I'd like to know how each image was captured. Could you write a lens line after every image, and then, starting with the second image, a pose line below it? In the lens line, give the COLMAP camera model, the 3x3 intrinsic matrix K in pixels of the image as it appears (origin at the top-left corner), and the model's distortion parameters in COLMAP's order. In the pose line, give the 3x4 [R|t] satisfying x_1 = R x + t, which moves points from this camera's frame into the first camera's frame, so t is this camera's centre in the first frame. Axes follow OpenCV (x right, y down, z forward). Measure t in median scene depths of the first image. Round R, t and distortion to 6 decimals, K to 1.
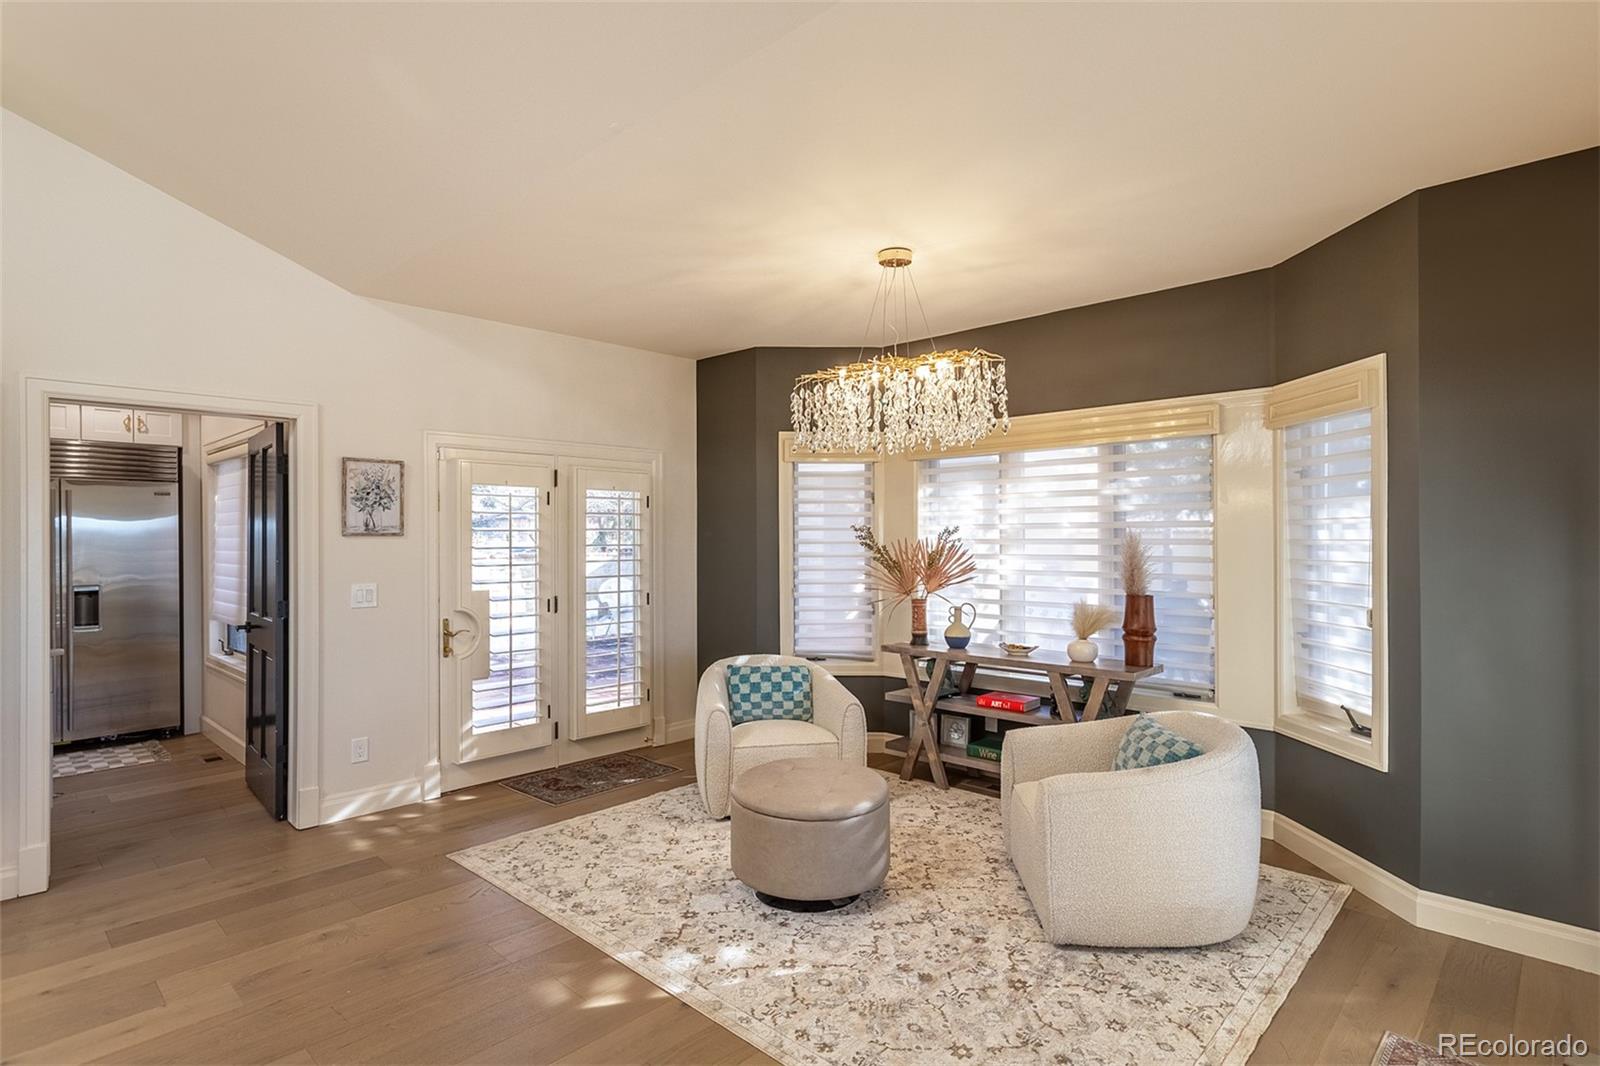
lens RADIAL K [[770.1, 0, 796.5], [0, 770.1, 526.7], [0, 0, 1]] dist [0.008406, -0.002302]
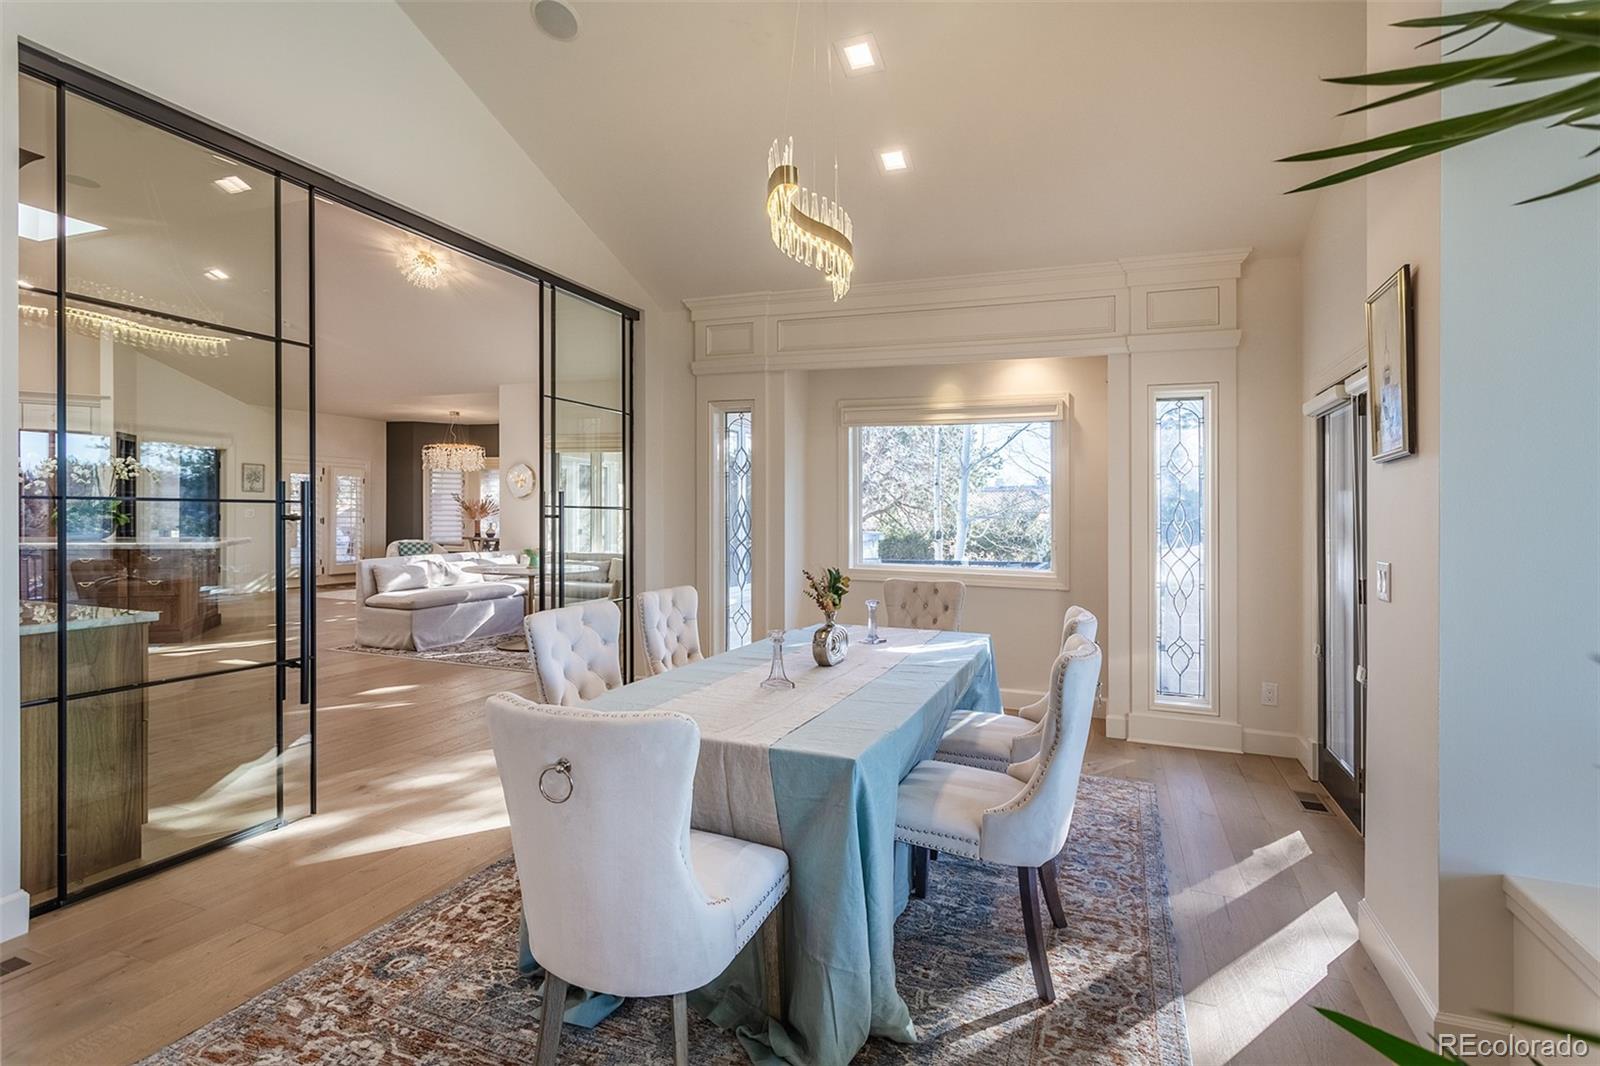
lens RADIAL K [[770.1, 0, 807.9], [0, 770.1, 517.1], [0, 0, 1]] dist [0.008406, -0.002302]
pose [[0.925278, 0.012623, 0.379080, 0.210531], [-0.015571, 0.999868, 0.004711, 0.051903], [-0.378970, -0.010262, 0.925352, -2.050415]]
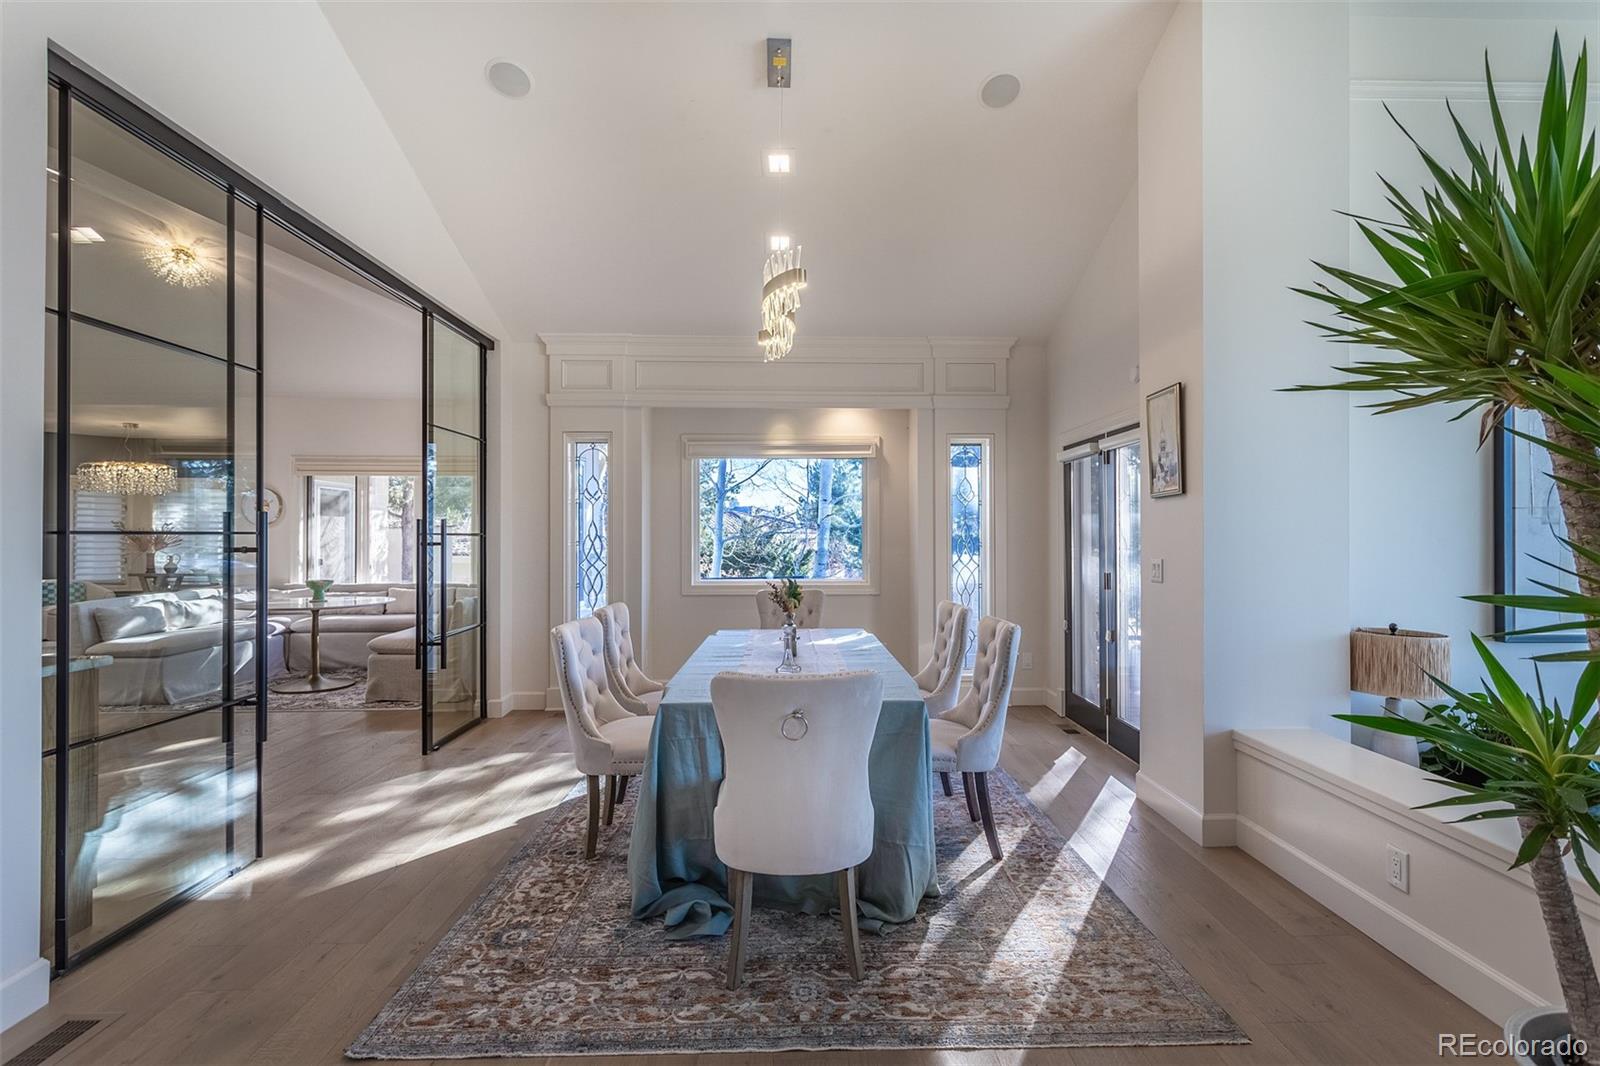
lens RADIAL K [[770.1, 0, 791.5], [0, 770.1, 540.8], [0, 0, 1]] dist [0.008406, -0.002302]
pose [[0.711936, -0.005572, 0.702222, -0.103830], [0.003398, 0.999984, 0.004489, 0.053823], [-0.702236, -0.000810, 0.711944, -2.039037]]
